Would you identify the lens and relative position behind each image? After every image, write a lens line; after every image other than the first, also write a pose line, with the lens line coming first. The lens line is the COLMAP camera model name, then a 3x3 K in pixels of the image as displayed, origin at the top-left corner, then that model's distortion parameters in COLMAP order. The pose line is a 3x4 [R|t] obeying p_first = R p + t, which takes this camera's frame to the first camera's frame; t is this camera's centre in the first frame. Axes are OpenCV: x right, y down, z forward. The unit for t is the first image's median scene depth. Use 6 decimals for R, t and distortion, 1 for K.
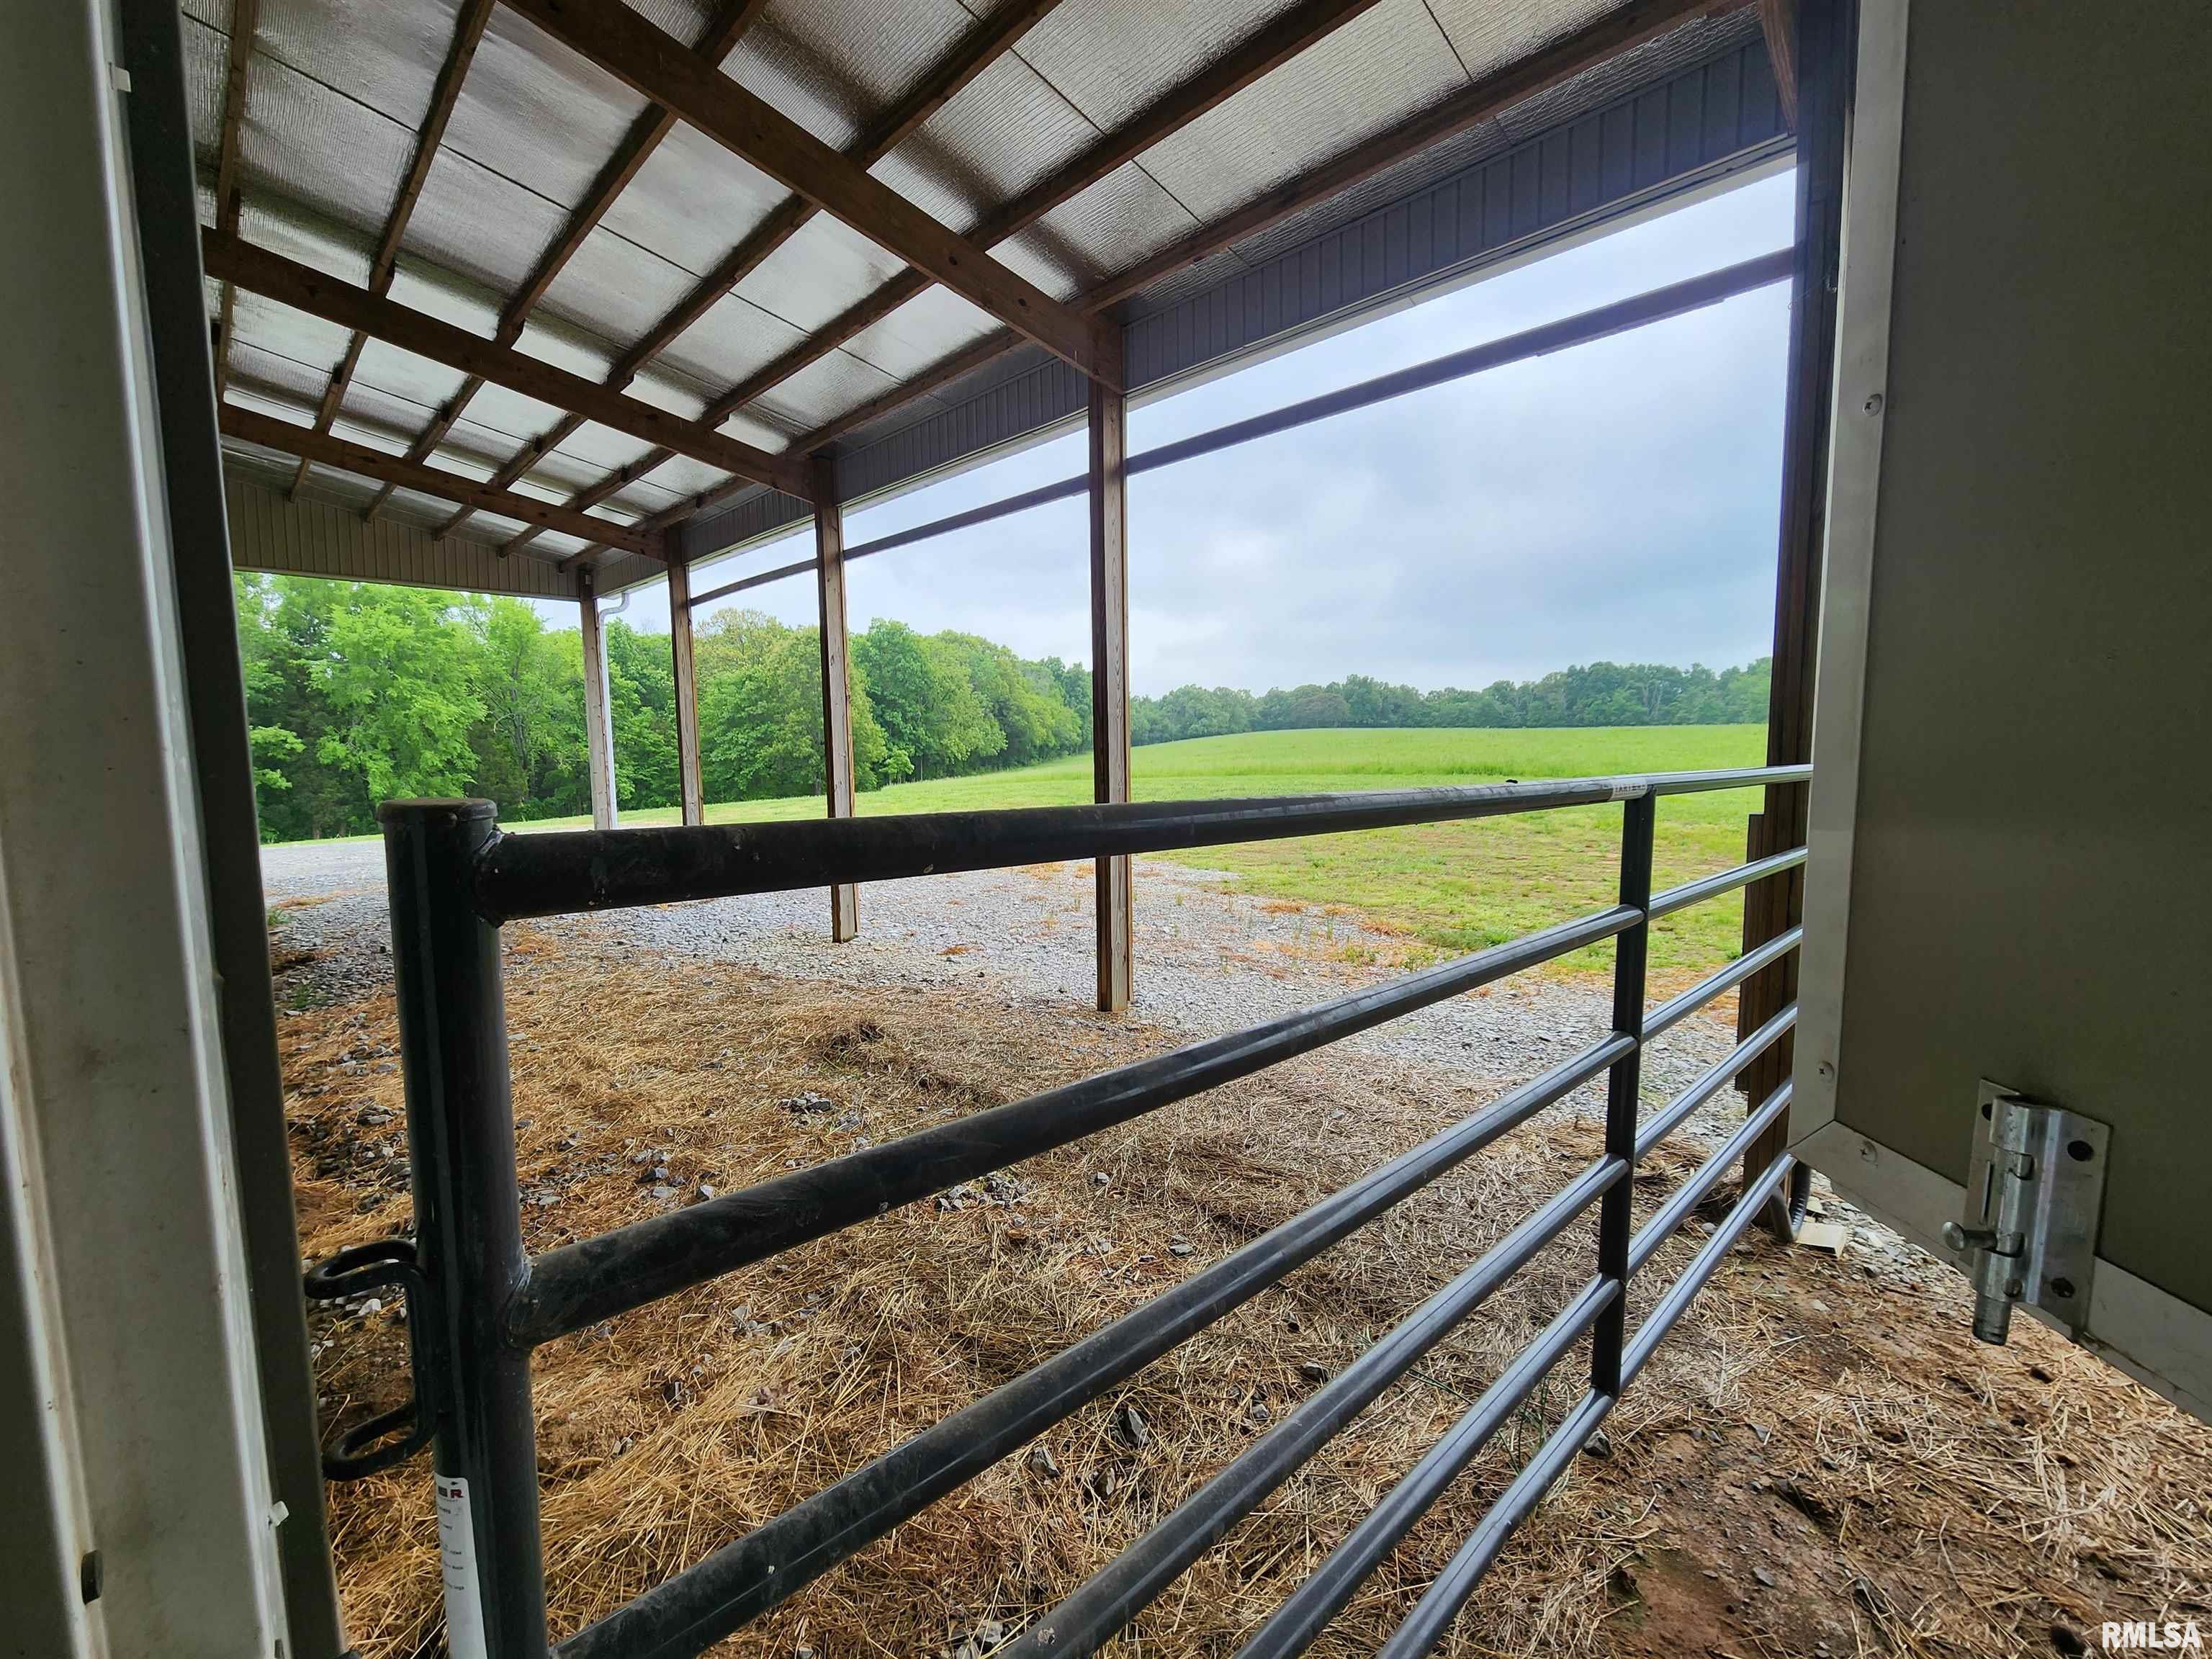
lens RADIAL K [[905.8, 0, 1108.2], [0, 905.8, 832.4], [0, 0, 1]] dist [0.002772, -0.002684]
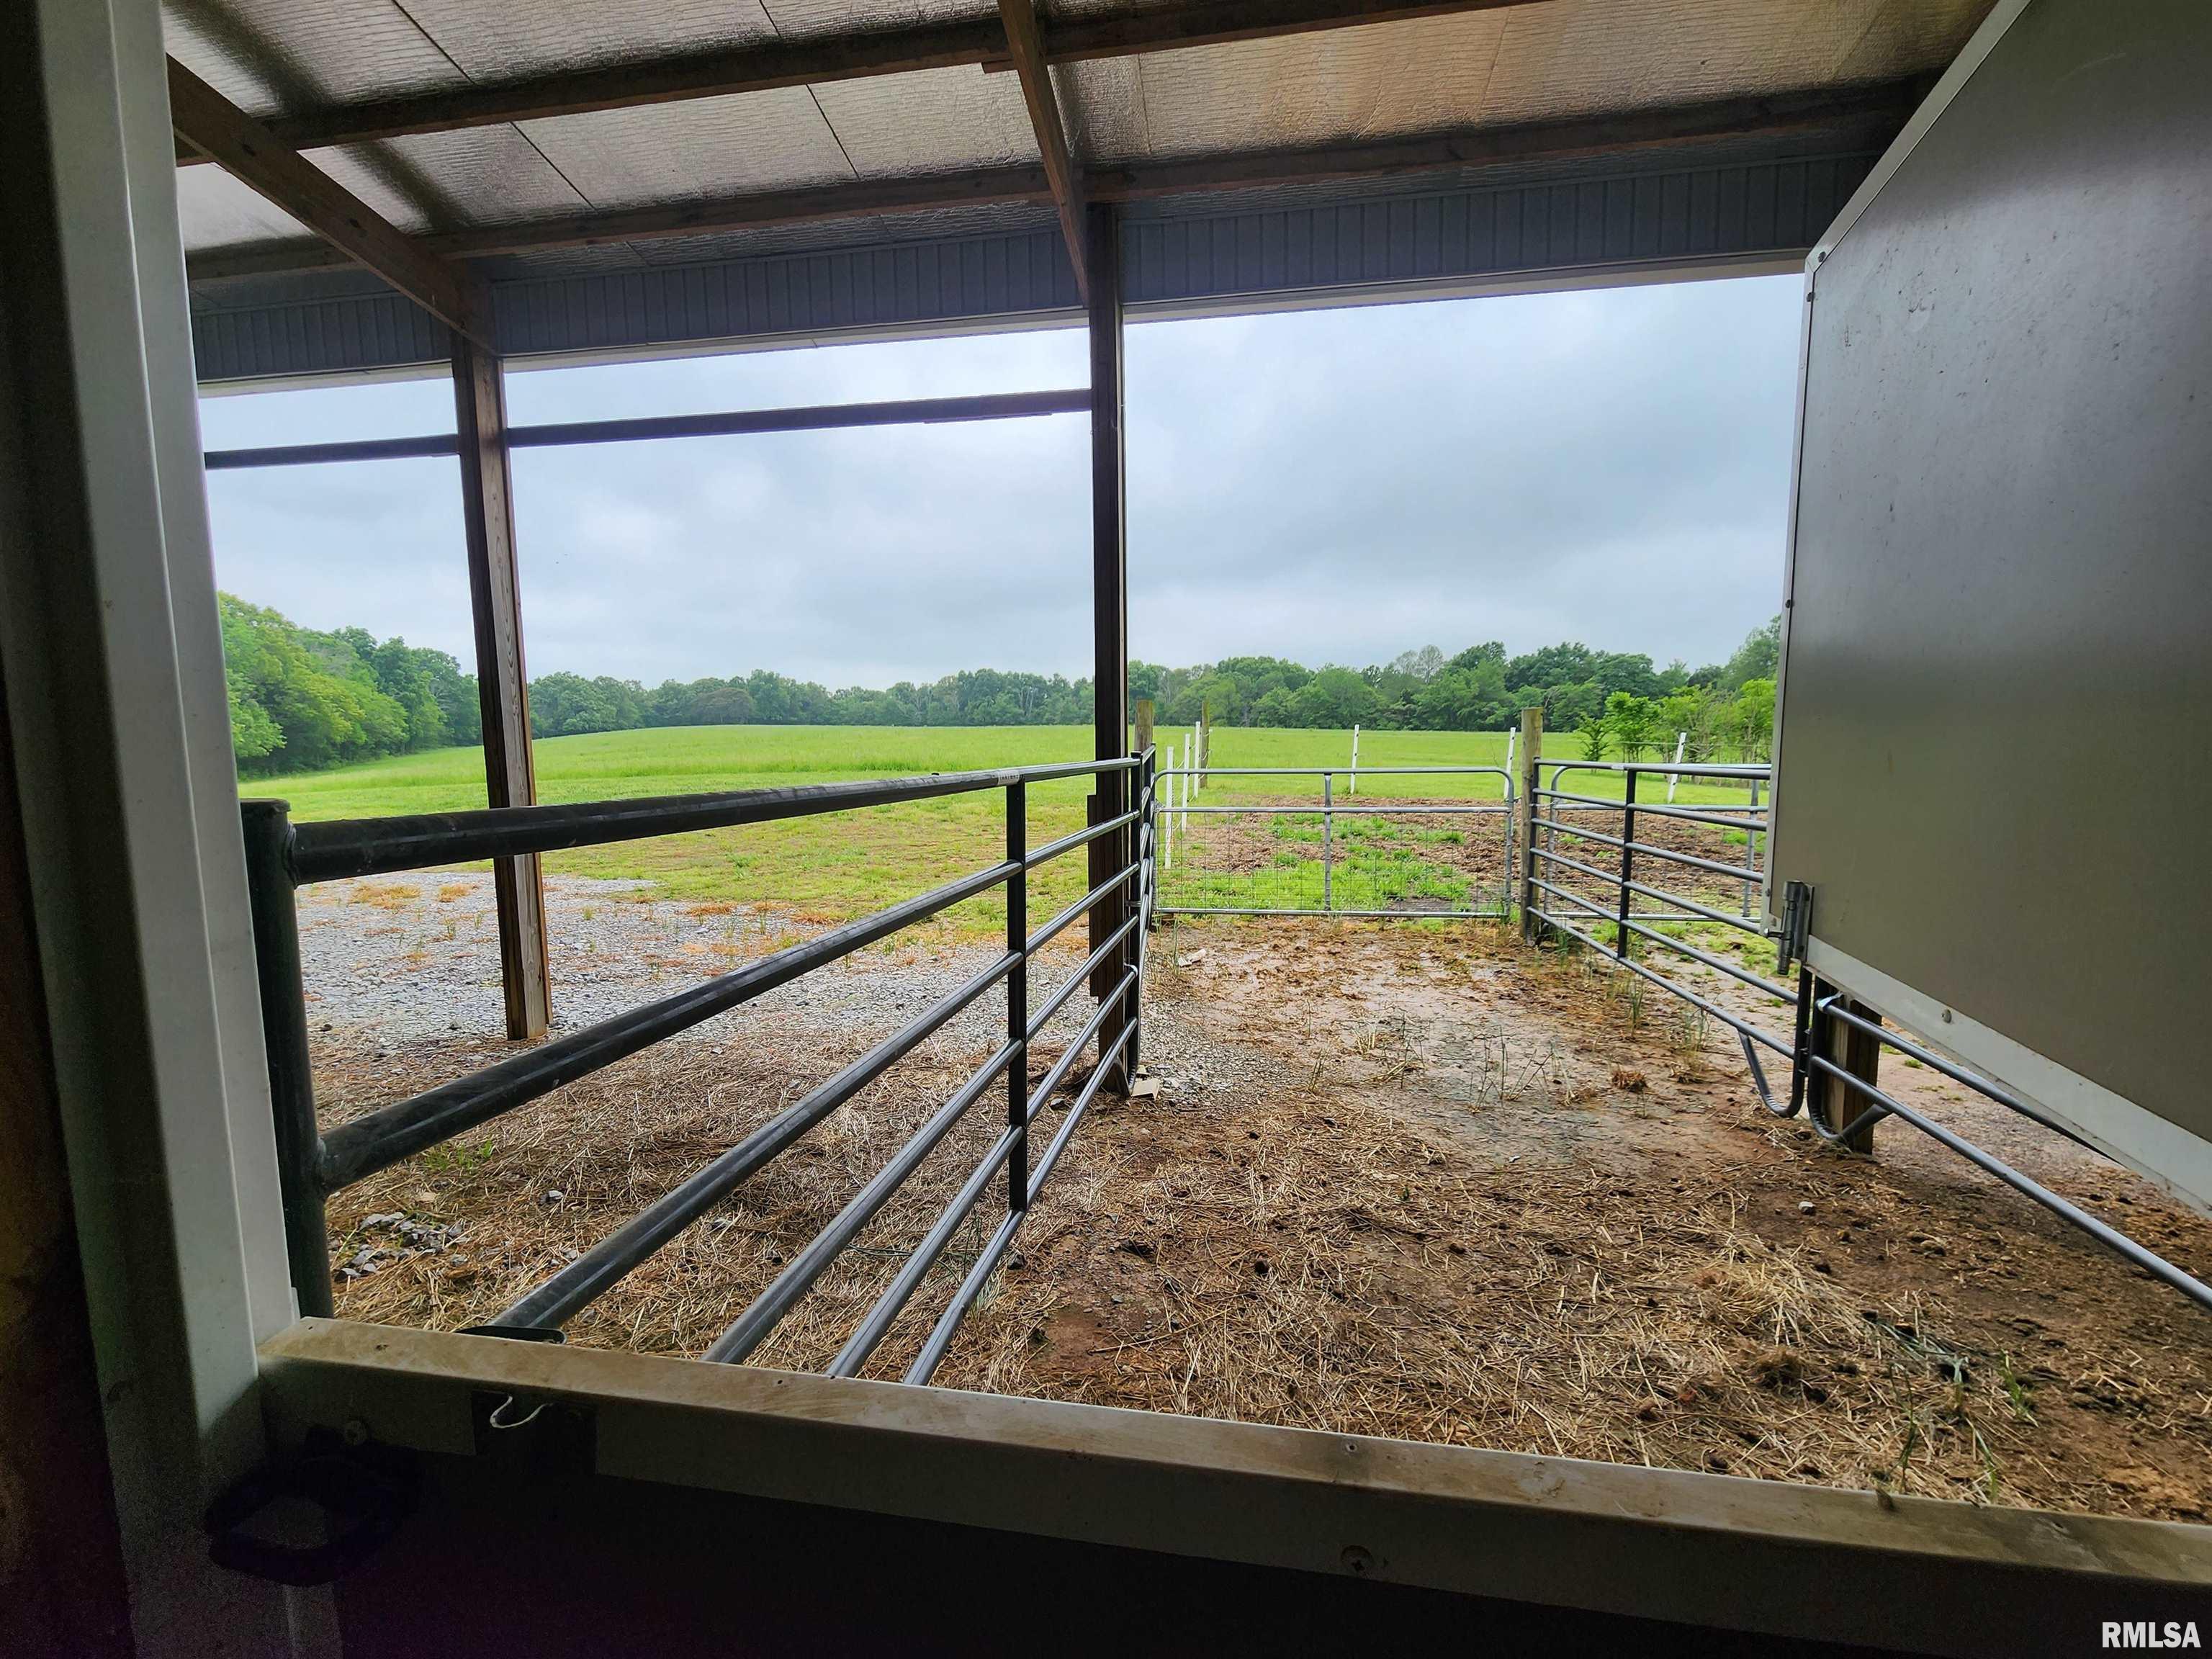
lens RADIAL K [[905.8, 0, 1108.2], [0, 905.8, 832.4], [0, 0, 1]] dist [0.002772, -0.002684]
pose [[0.810294, -0.057182, 0.583227, -0.053655], [0.055502, 0.998243, 0.020762, 0.007260], [-0.583389, 0.015547, 0.812044, -0.099601]]
